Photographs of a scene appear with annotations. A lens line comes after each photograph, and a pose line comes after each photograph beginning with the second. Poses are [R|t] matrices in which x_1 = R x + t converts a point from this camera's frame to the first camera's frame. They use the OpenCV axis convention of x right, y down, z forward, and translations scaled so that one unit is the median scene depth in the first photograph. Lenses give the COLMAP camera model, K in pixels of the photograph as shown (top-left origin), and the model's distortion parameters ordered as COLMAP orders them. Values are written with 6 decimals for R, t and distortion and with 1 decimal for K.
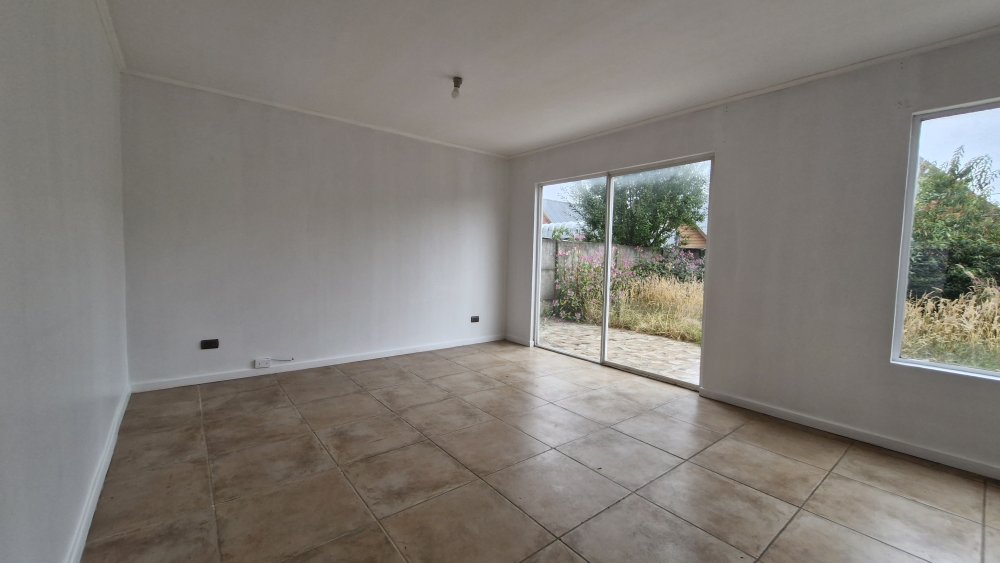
lens RADIAL K [[390.4, 0, 501.6], [0, 390.4, 279.3], [0, 0, 1]] dist [0.001351, -0.001363]
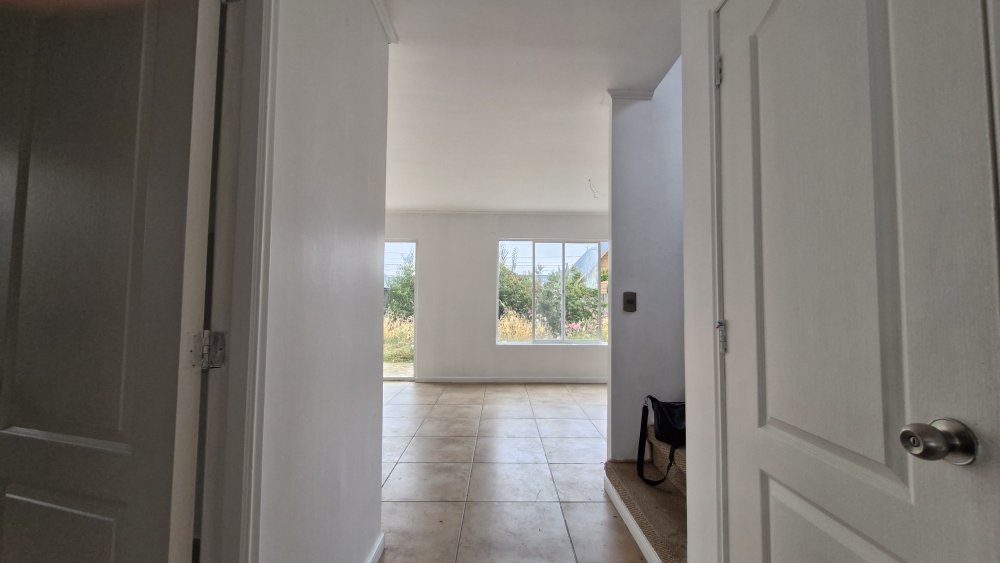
lens RADIAL K [[390.4, 0, 500.1], [0, 390.4, 282.2], [0, 0, 1]] dist [0.001351, -0.001363]
pose [[0.621873, 0.019133, 0.782885, -0.638594], [0.050288, 0.996662, -0.064304, -0.001929], [-0.781502, 0.079359, 0.618835, -0.377074]]
